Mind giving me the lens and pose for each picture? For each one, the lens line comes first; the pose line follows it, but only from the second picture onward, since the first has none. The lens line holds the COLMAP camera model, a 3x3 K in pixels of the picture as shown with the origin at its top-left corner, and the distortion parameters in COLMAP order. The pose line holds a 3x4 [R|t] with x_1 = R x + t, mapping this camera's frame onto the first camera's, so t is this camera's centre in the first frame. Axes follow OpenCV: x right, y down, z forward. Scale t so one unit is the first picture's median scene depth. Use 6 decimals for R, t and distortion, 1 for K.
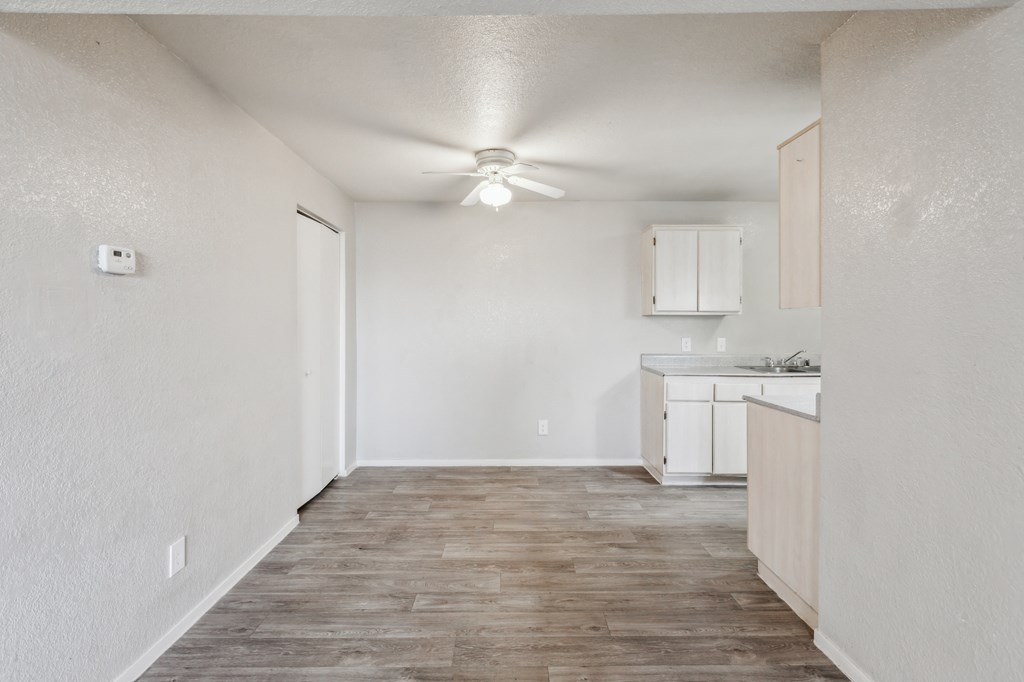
lens RADIAL K [[478.3, 0, 508.6], [0, 478.3, 316.8], [0, 0, 1]] dist [0.001982, 0.000106]
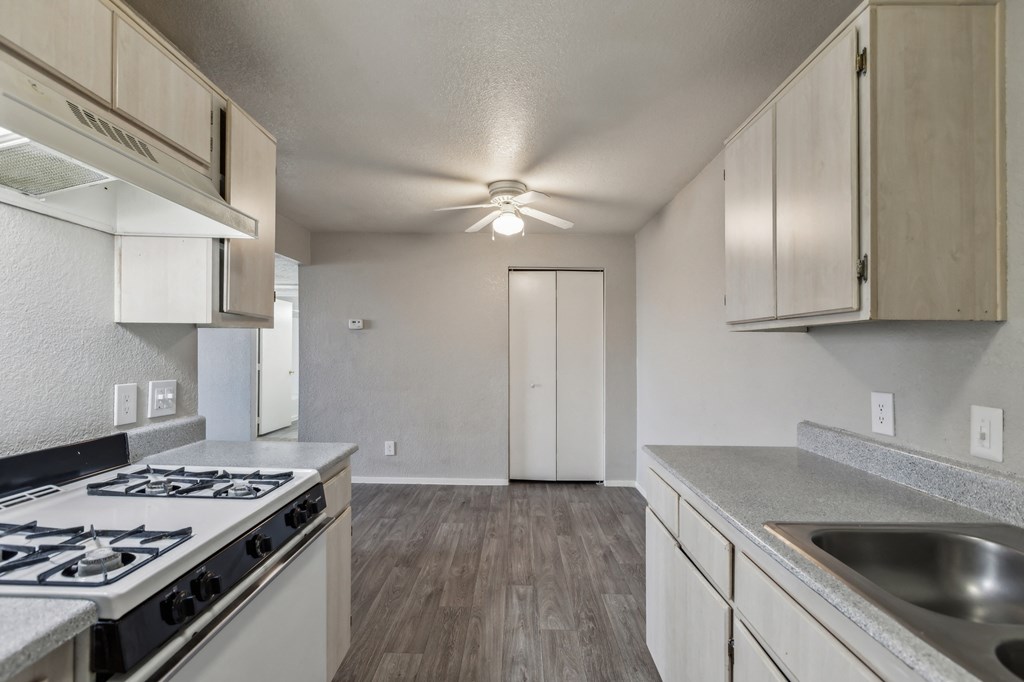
lens RADIAL K [[468.3, 0, 505.8], [0, 468.3, 347.2], [0, 0, 1]] dist [-0.001047, -0.000018]
pose [[-0.025828, -0.003901, -0.999659, 1.159641], [0.003783, 0.999985, -0.004000, 0.017587], [0.999659, -0.003885, -0.025813, 1.206033]]
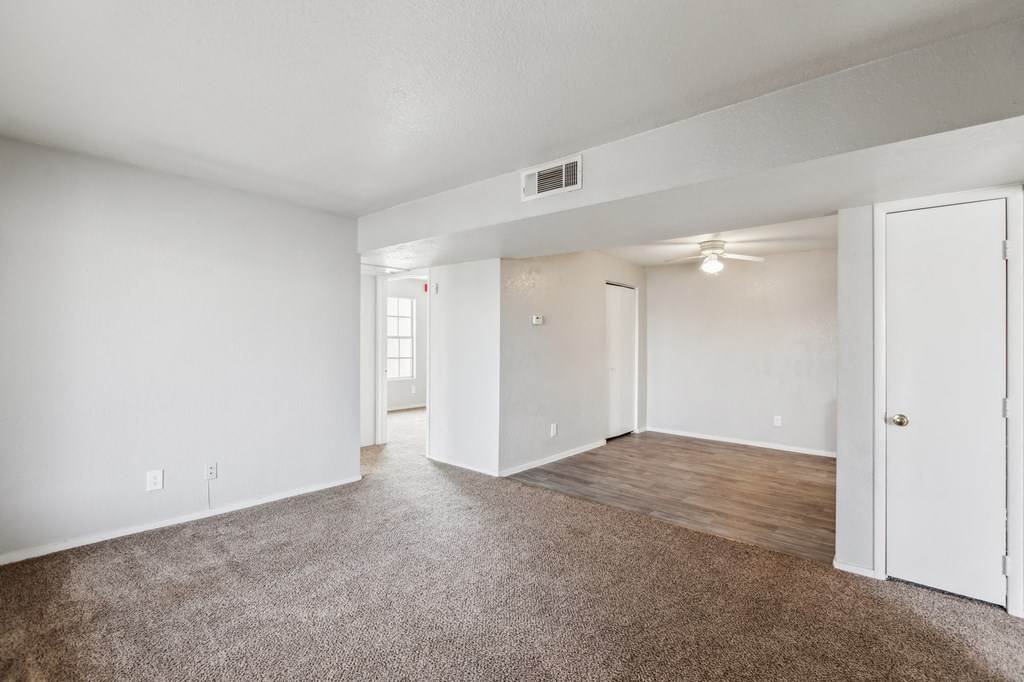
lens RADIAL K [[469.3, 0, 514.1], [0, 469.3, 336.2], [0, 0, 1]] dist [0.024987, -0.000021]
pose [[0.759995, 0.004520, -0.649913, 0.608967], [-0.004999, 0.999987, 0.001109, -0.012834], [0.649909, 0.002406, 0.760008, -0.824324]]
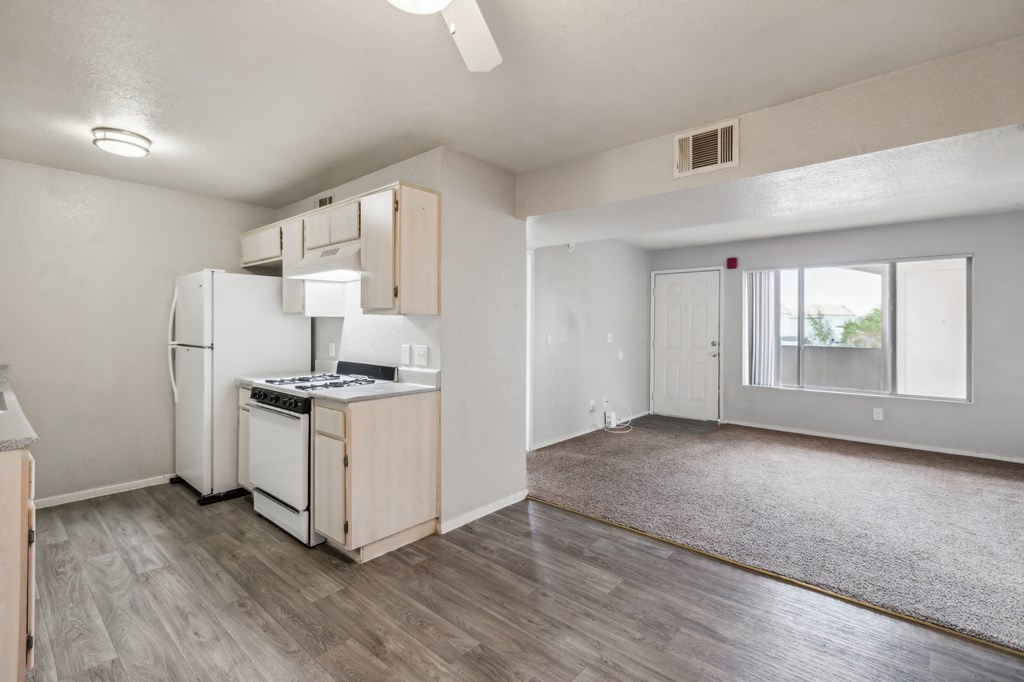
lens RADIAL K [[468.5, 0, 512.0], [0, 468.5, 341.0], [0, 0, 1]] dist [-0.001237, -0.000181]
pose [[-0.749152, -0.021917, 0.662036, -0.367804], [-0.012581, 0.999743, 0.018861, 0.023401], [-0.662279, 0.005801, -0.749235, 1.431245]]
